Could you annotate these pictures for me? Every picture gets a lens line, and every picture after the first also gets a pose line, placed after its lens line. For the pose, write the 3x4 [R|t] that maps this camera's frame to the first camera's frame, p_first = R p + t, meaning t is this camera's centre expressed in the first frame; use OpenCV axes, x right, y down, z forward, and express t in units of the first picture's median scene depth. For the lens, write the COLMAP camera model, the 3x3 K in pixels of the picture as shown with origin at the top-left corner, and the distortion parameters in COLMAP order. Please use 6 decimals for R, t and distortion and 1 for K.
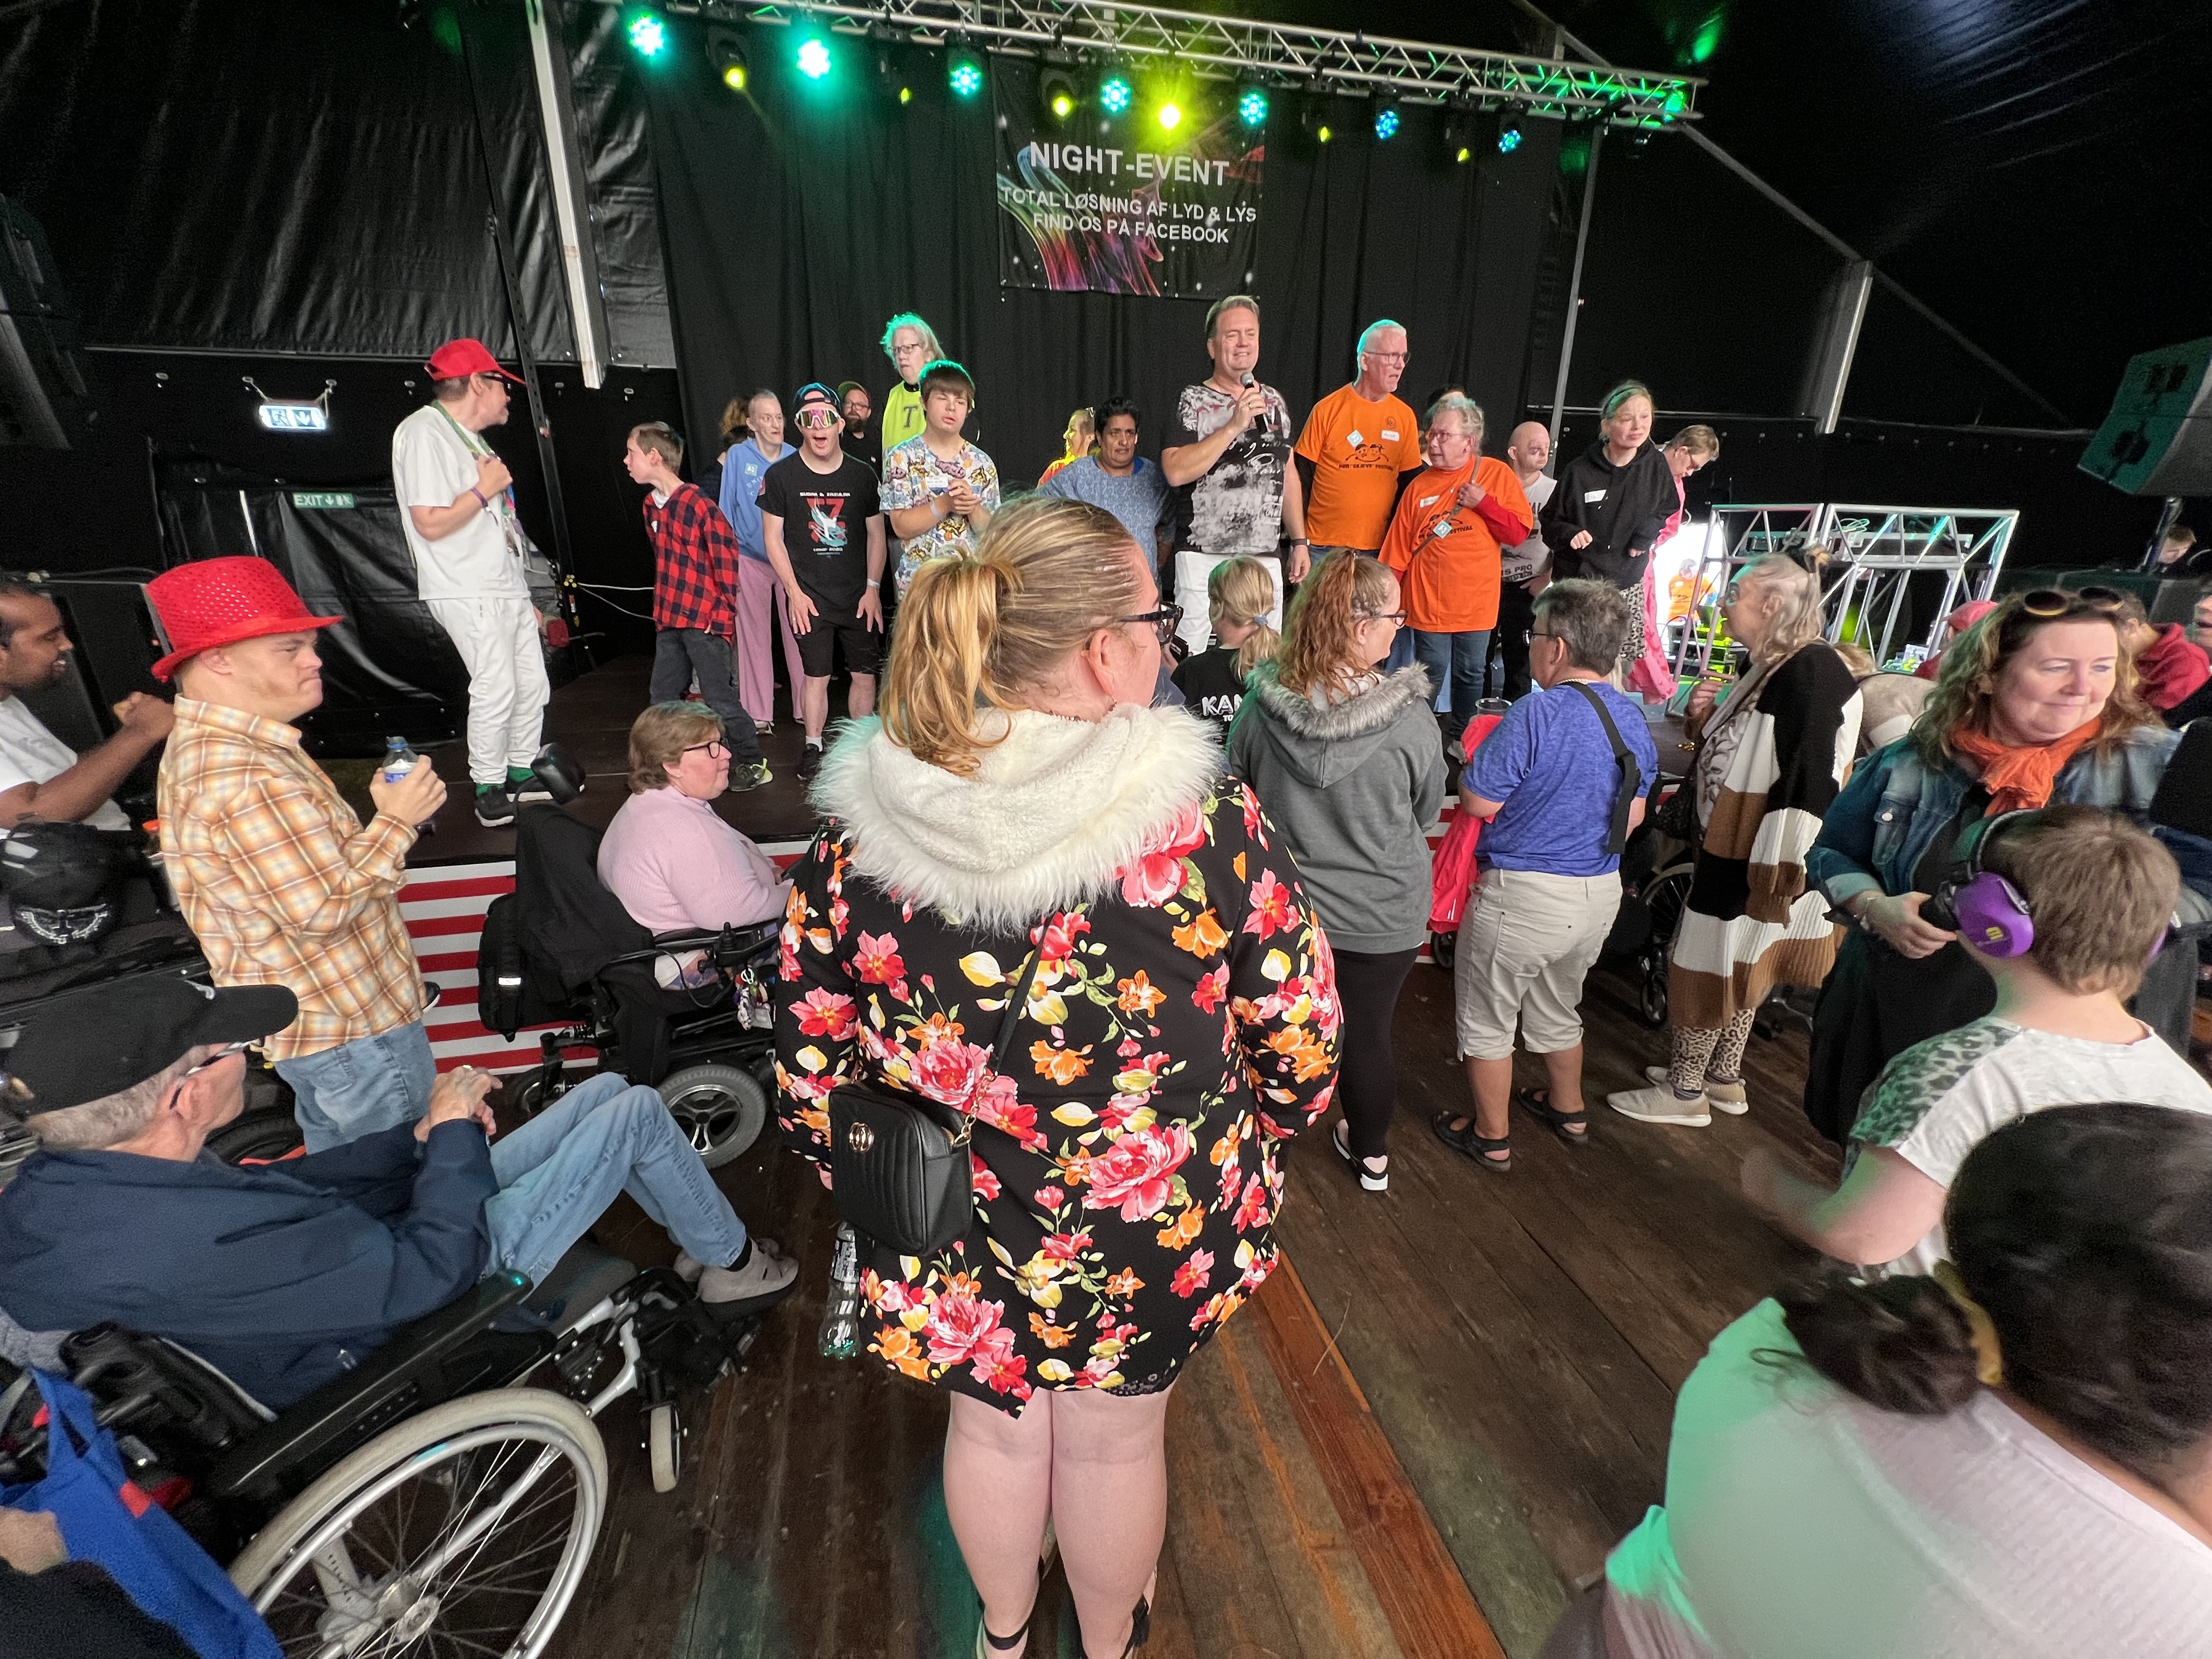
lens RADIAL K [[886.4, 0, 1099.8], [0, 886.4, 827.9], [0, 0, 1]] dist [-0.003004, 0.000256]
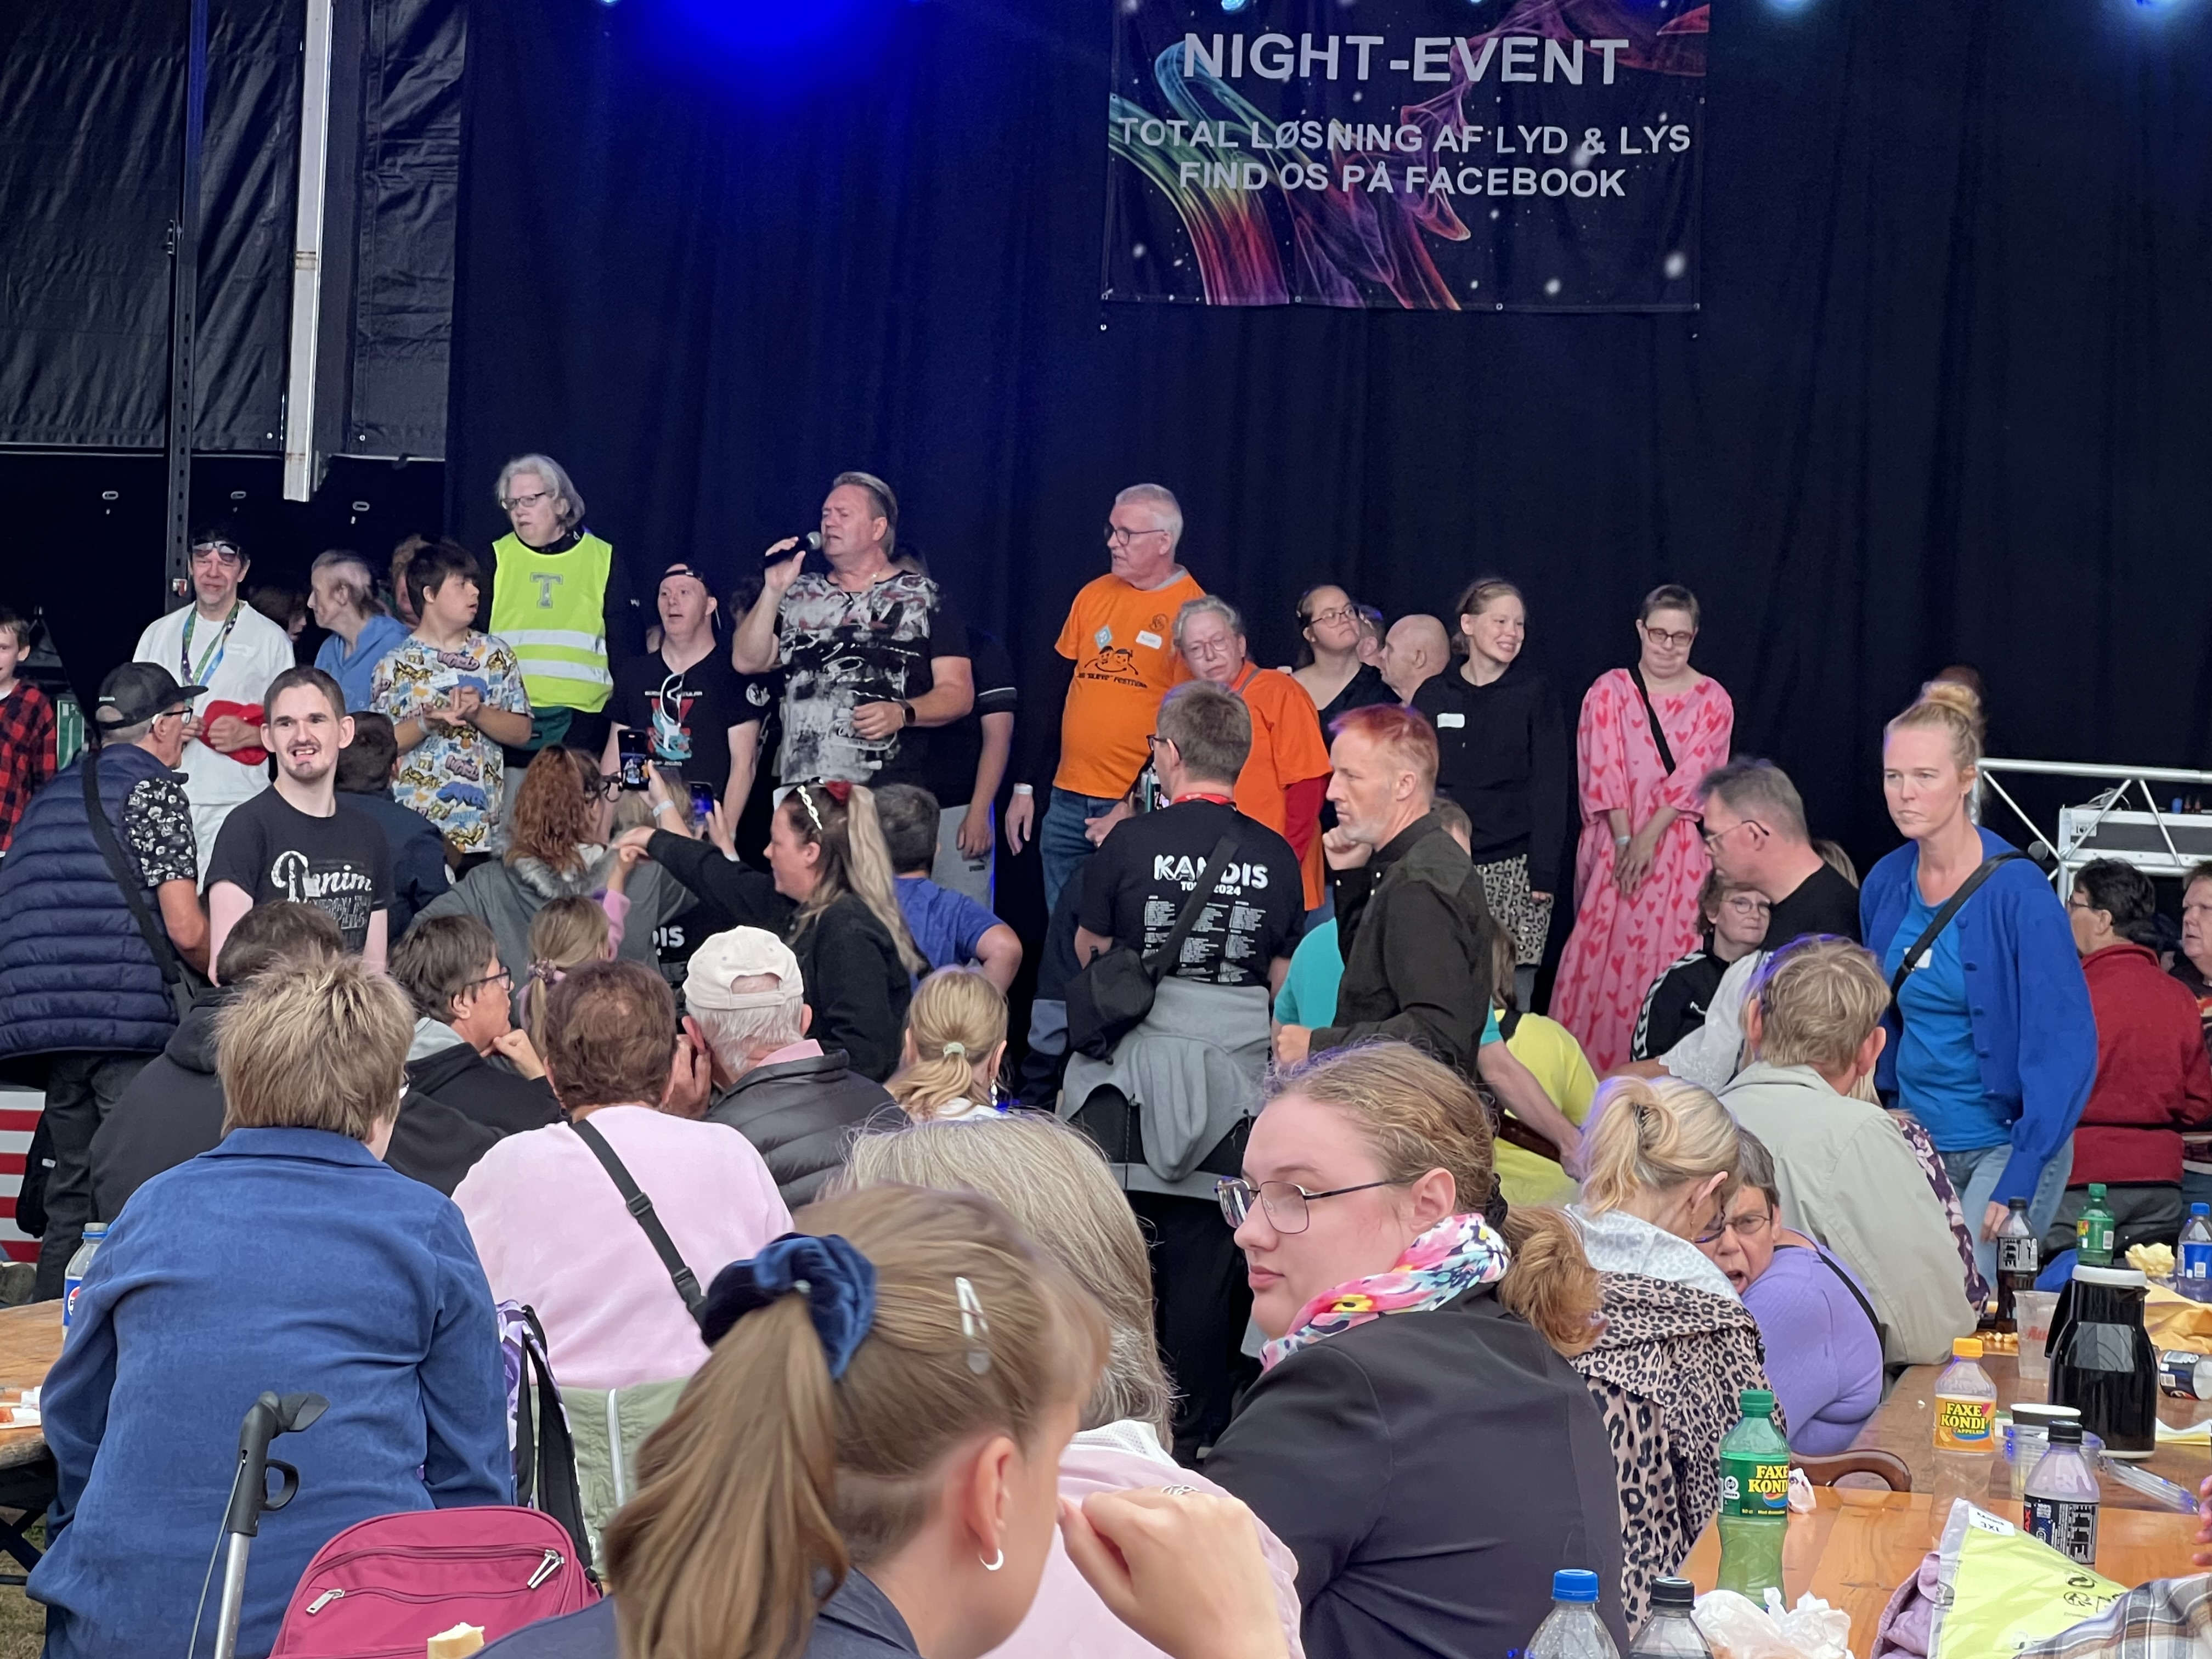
lens RADIAL K [[5703.9, 0, 1111.8], [0, 5703.9, 828.3], [0, 0, 1]] dist [0.088953, 0.000000]
pose [[0.903778, 0.032956, -0.426730, 1.165631], [-0.179642, 0.934166, -0.308322, 0.555273], [0.388476, 0.355314, 0.850199, -1.418287]]
